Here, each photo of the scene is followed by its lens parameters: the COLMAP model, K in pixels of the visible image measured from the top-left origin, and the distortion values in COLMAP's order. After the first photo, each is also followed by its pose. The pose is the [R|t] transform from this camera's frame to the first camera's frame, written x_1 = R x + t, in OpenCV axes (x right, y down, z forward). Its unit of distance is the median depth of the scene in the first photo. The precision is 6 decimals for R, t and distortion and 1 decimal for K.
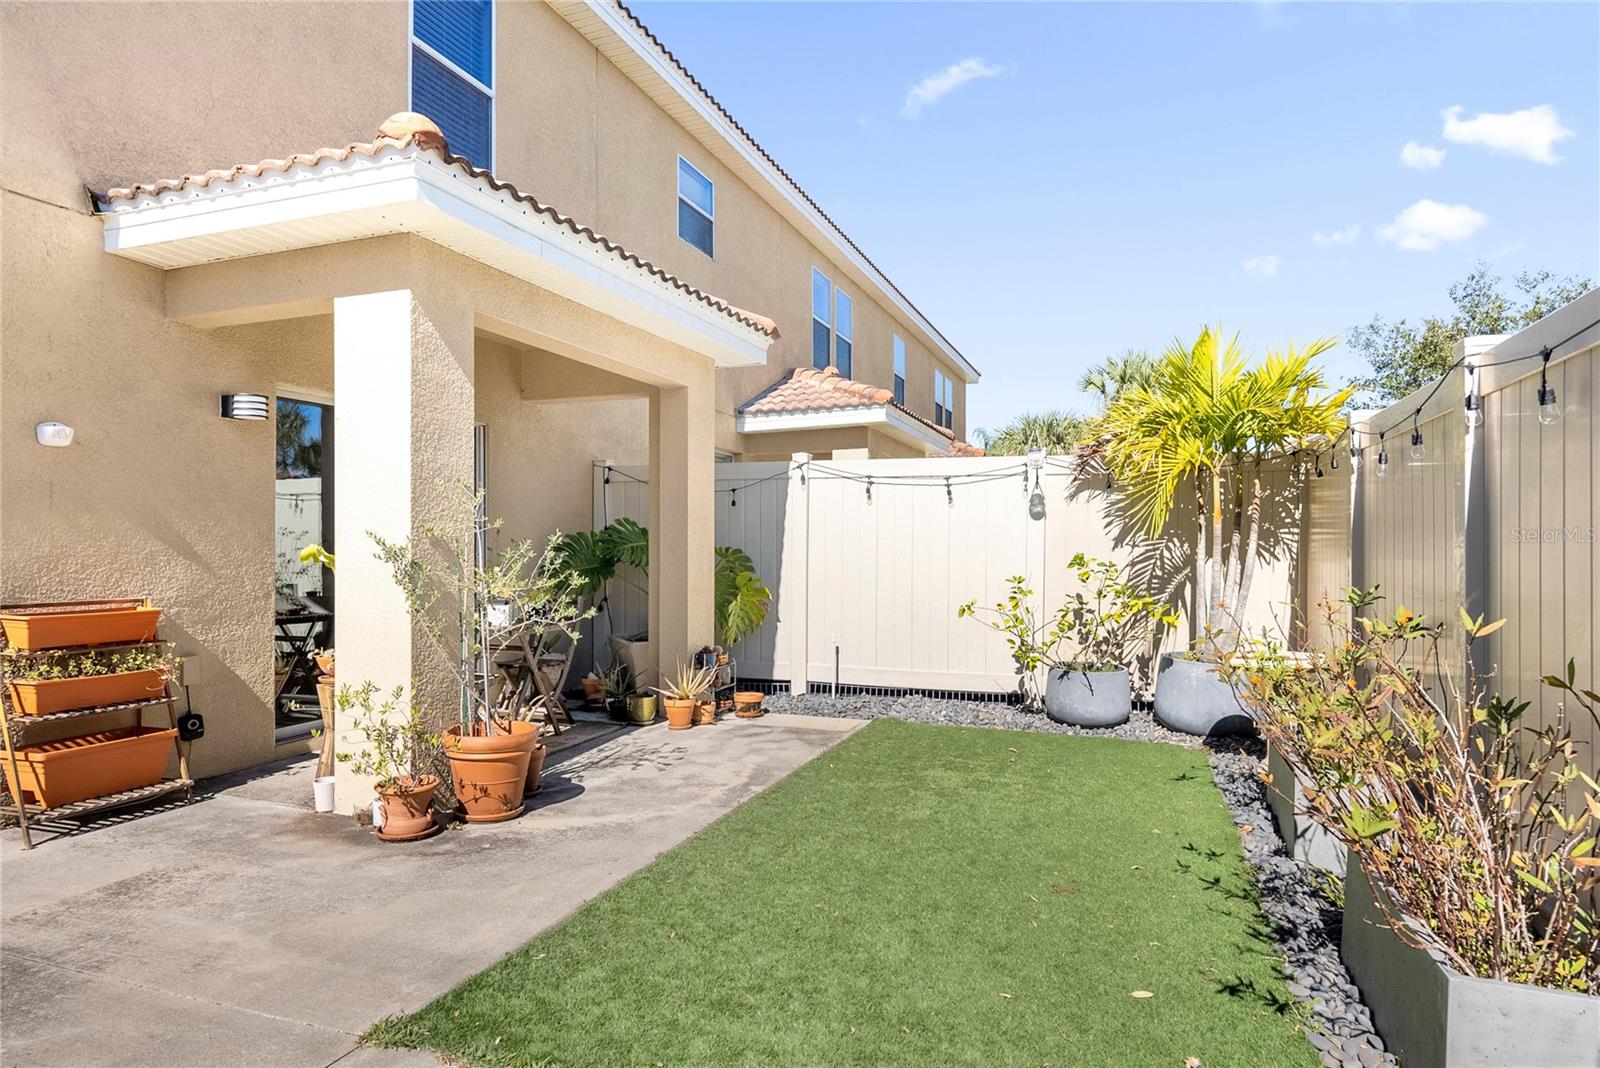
lens RADIAL K [[924.7, 0, 800.7], [0, 924.7, 541.4], [0, 0, 1]] dist [-0.001598, -0.000080]
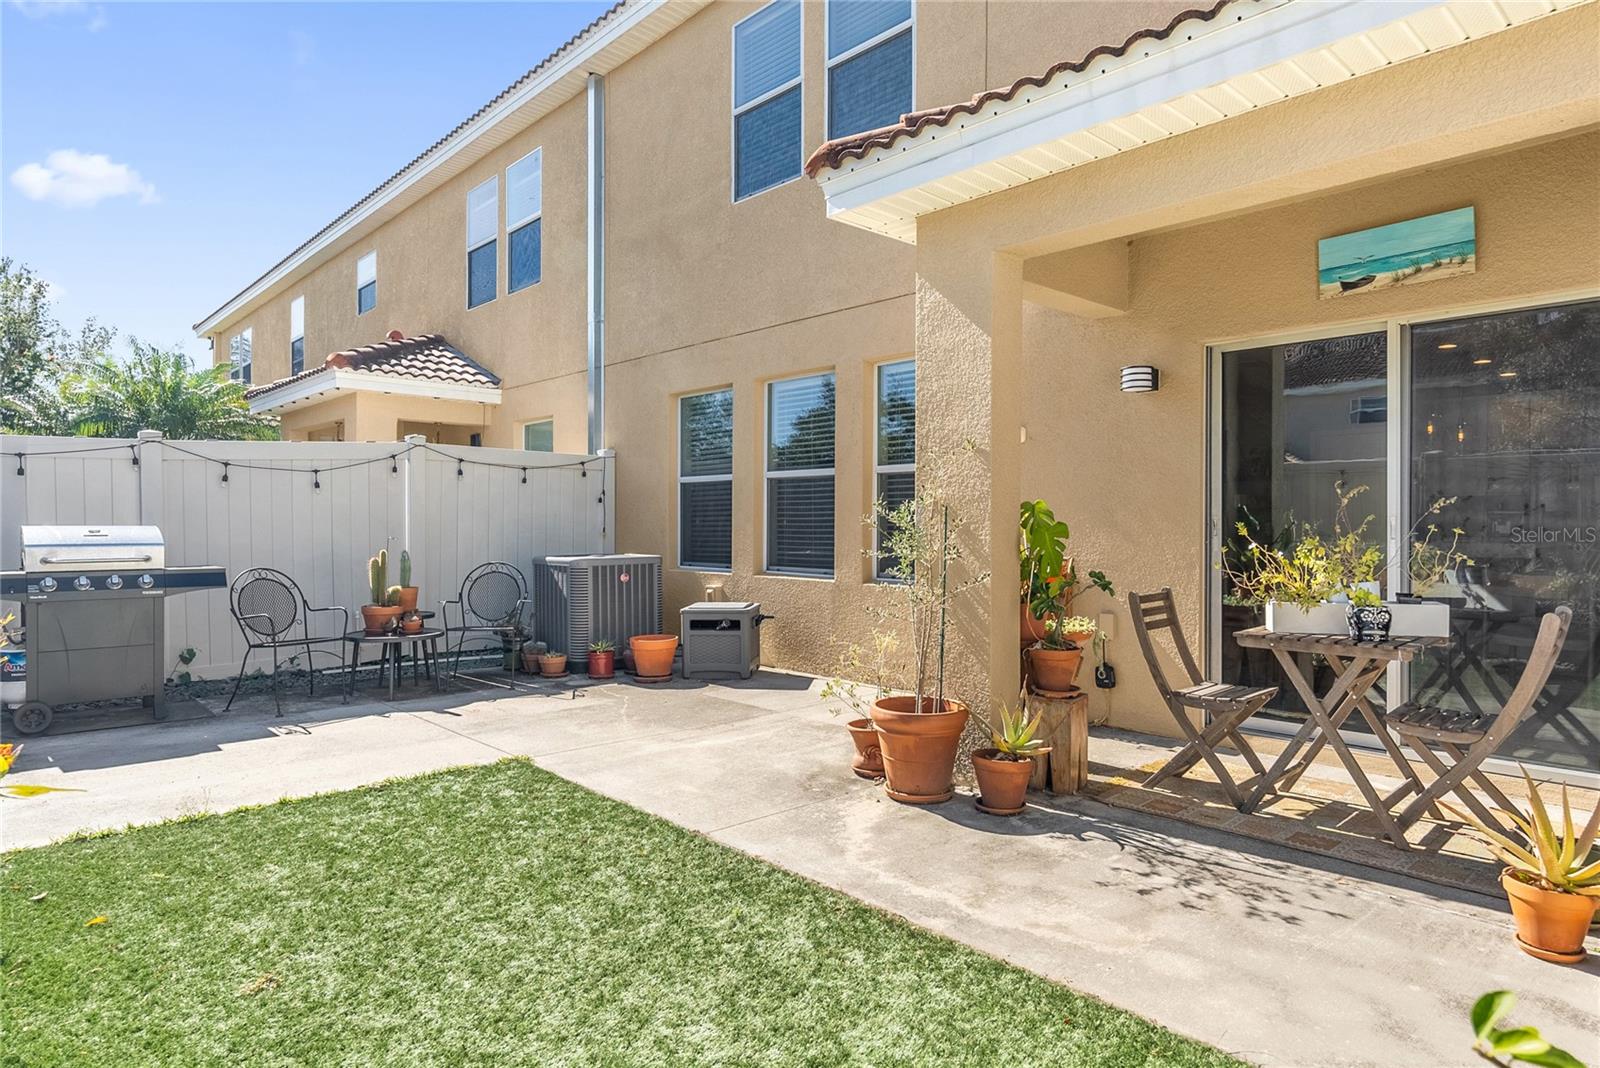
lens RADIAL K [[924.7, 0, 800.6], [0, 924.7, 528.0], [0, 0, 1]] dist [-0.001598, -0.000080]
pose [[-0.446708, 0.016250, -0.894532, 0.527812], [0.012148, 0.999853, 0.012097, 0.001735], [0.894597, -0.005463, -0.446840, 1.194428]]
